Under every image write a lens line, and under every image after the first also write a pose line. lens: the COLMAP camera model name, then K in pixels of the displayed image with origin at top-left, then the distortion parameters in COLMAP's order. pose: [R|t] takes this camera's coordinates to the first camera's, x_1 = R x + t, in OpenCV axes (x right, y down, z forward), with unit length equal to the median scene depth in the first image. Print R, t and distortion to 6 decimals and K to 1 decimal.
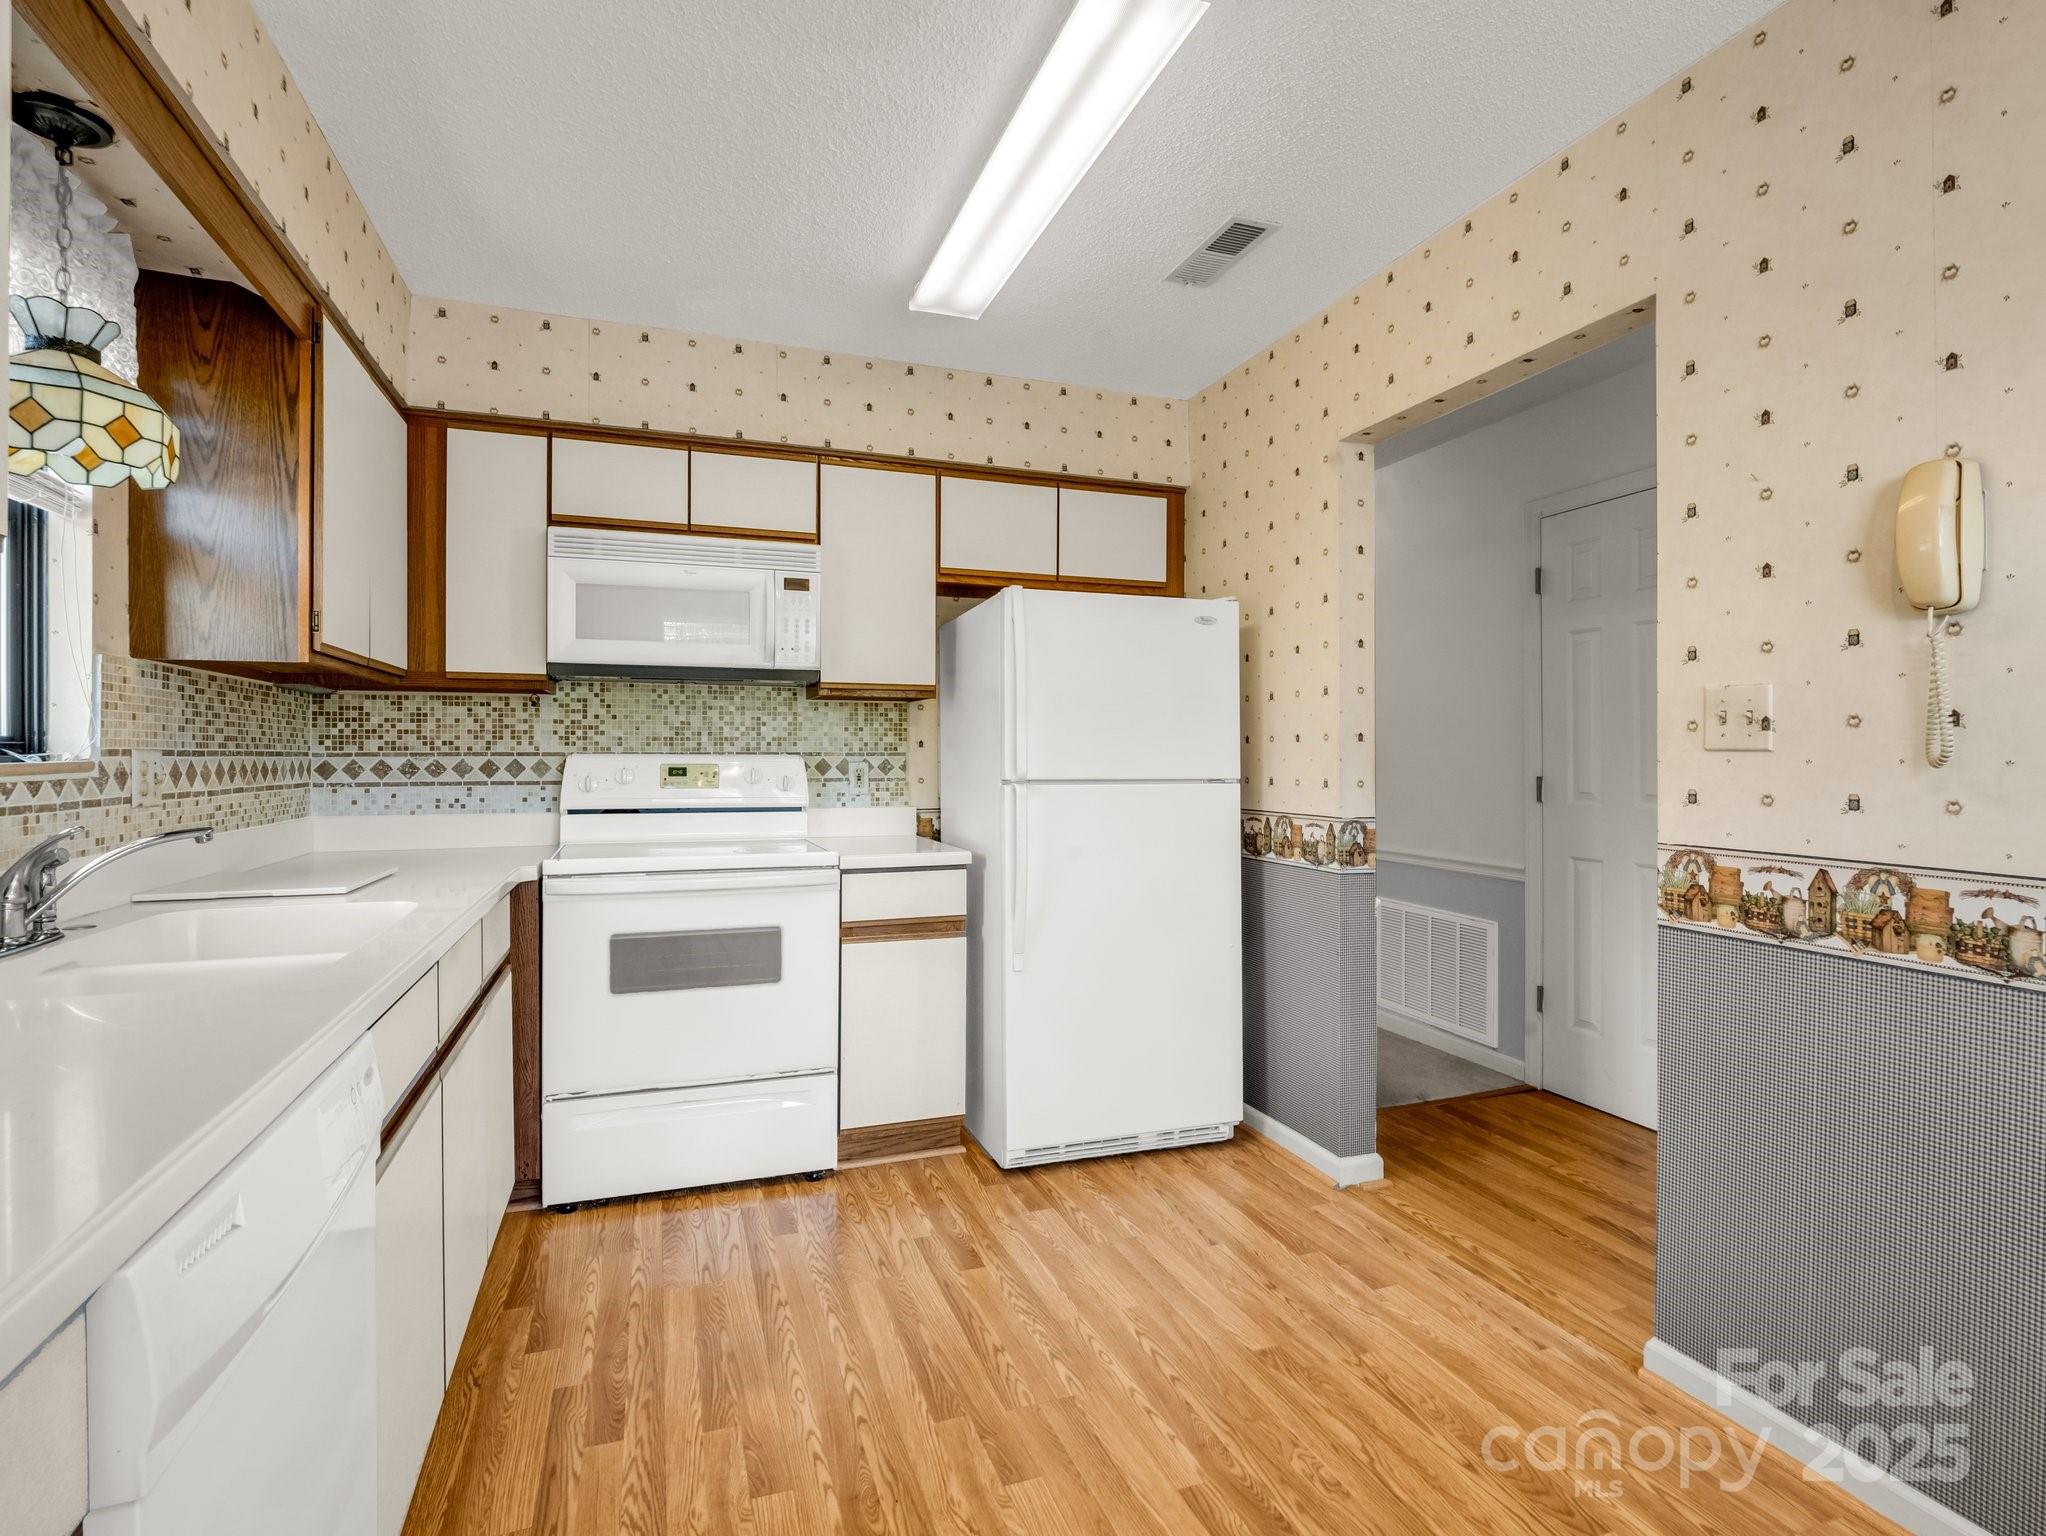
lens RADIAL K [[1030.9, 0, 1011.6], [0, 1030.9, 758.9], [0, 0, 1]] dist [-0.018019, 0.000747]
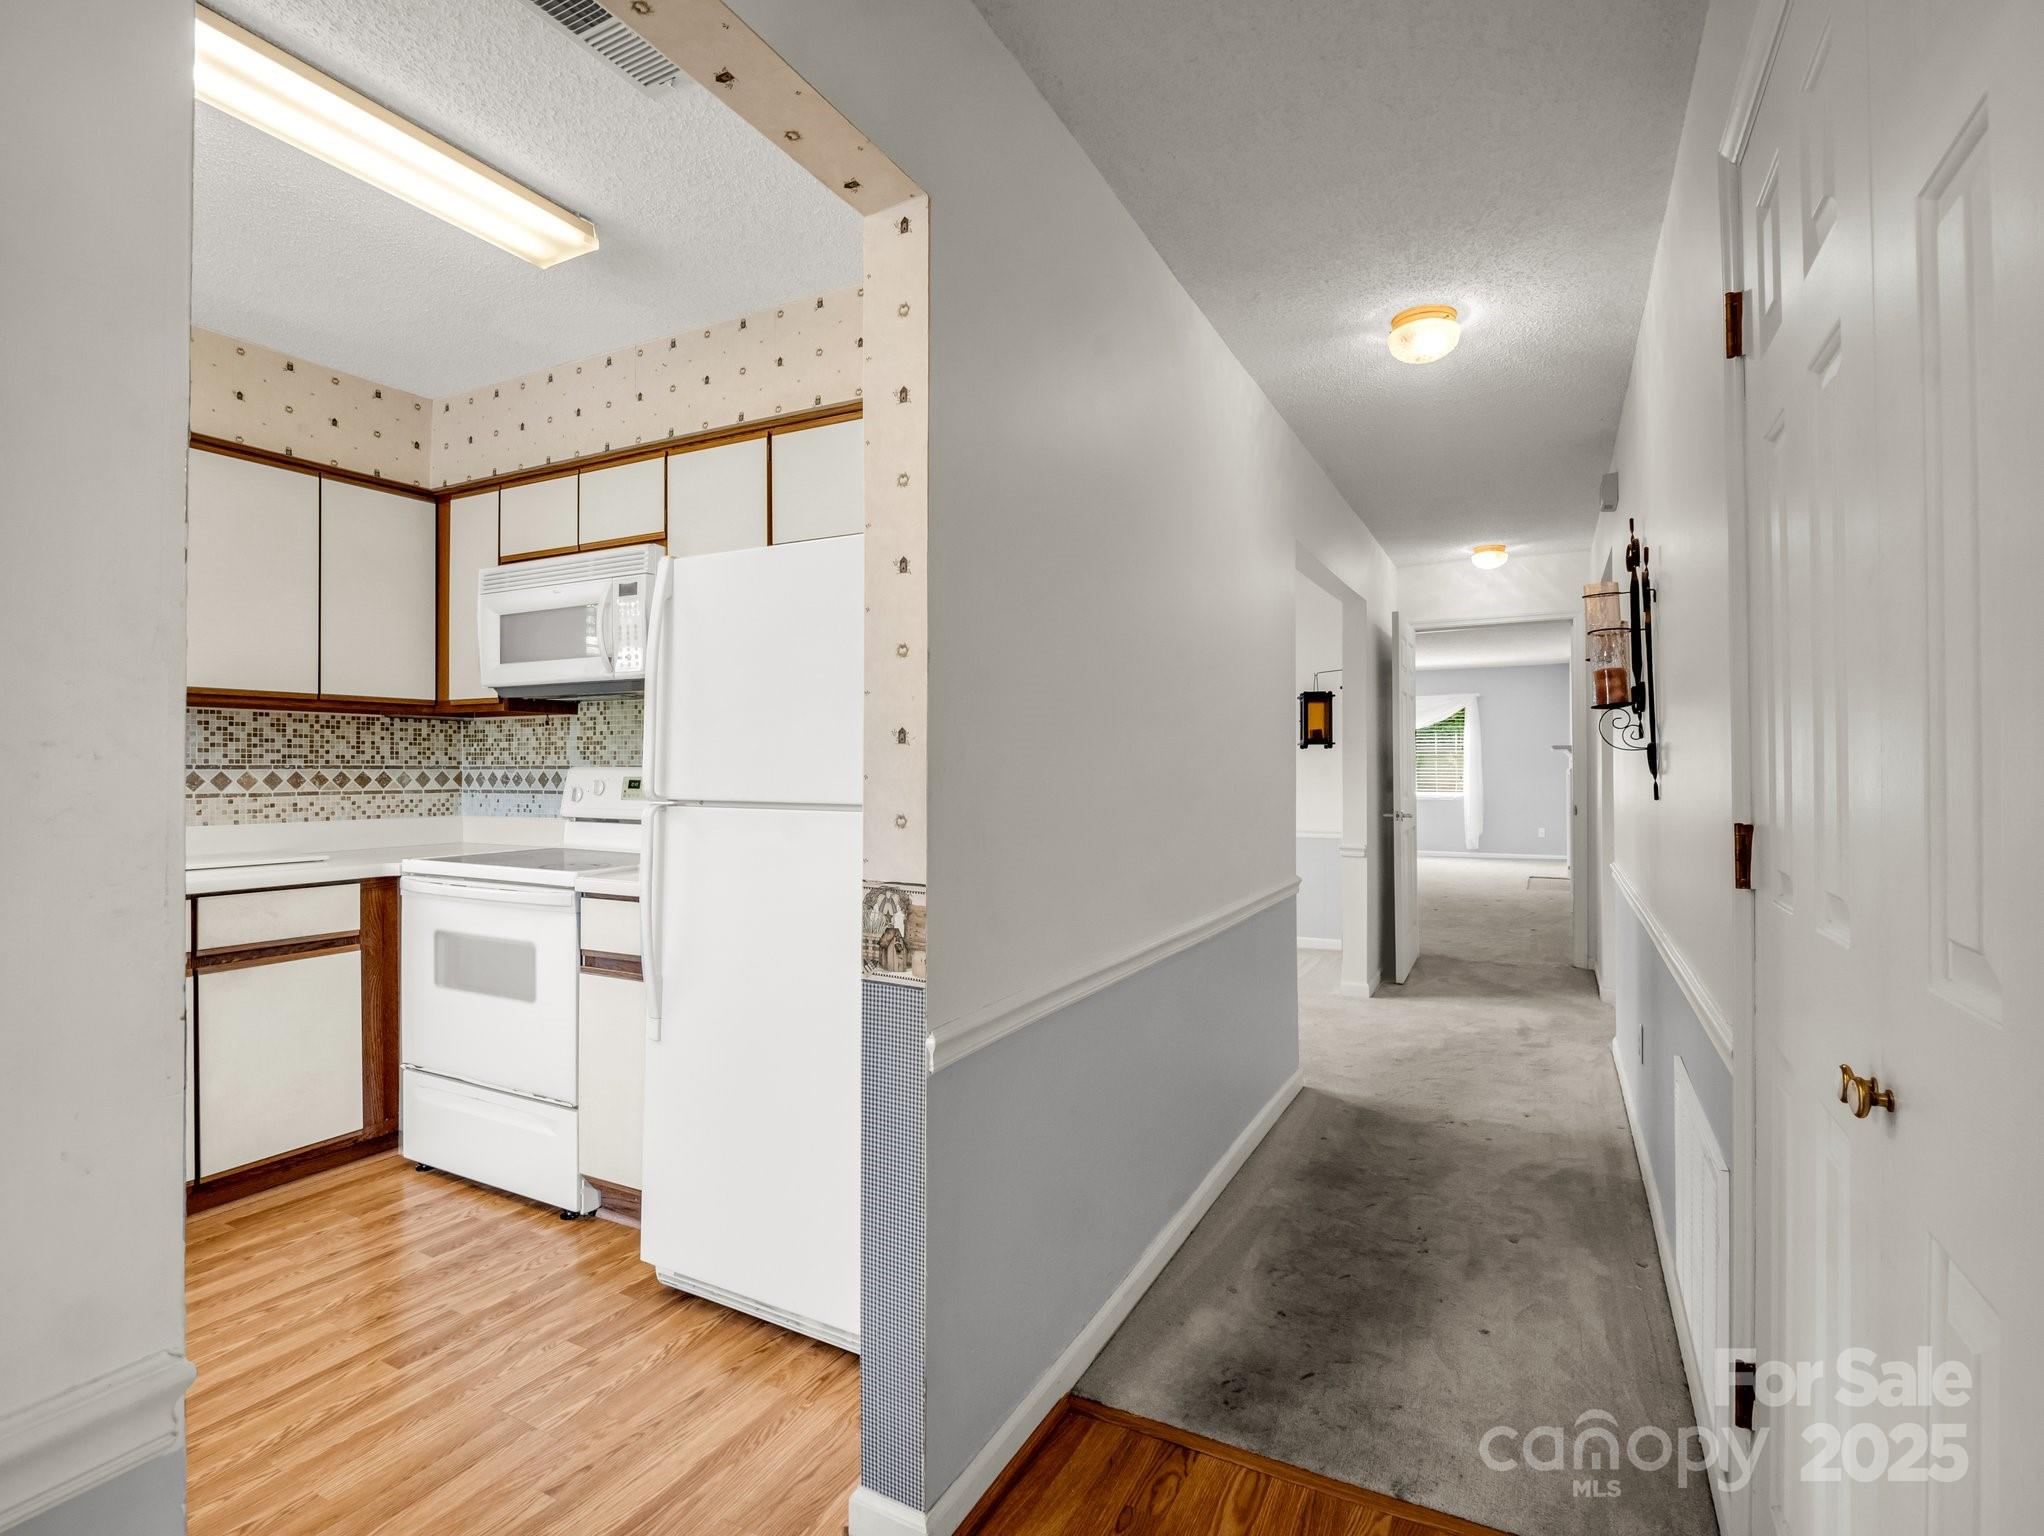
lens RADIAL K [[1029.9, 0, 1015.4], [0, 1029.9, 760.1], [0, 0, 1]] dist [-0.018019, 0.000747]
pose [[0.662837, -0.005421, -0.748744, 0.786042], [-0.002590, 0.999951, -0.009532, -0.003324], [0.748760, 0.008257, 0.662790, 0.678813]]
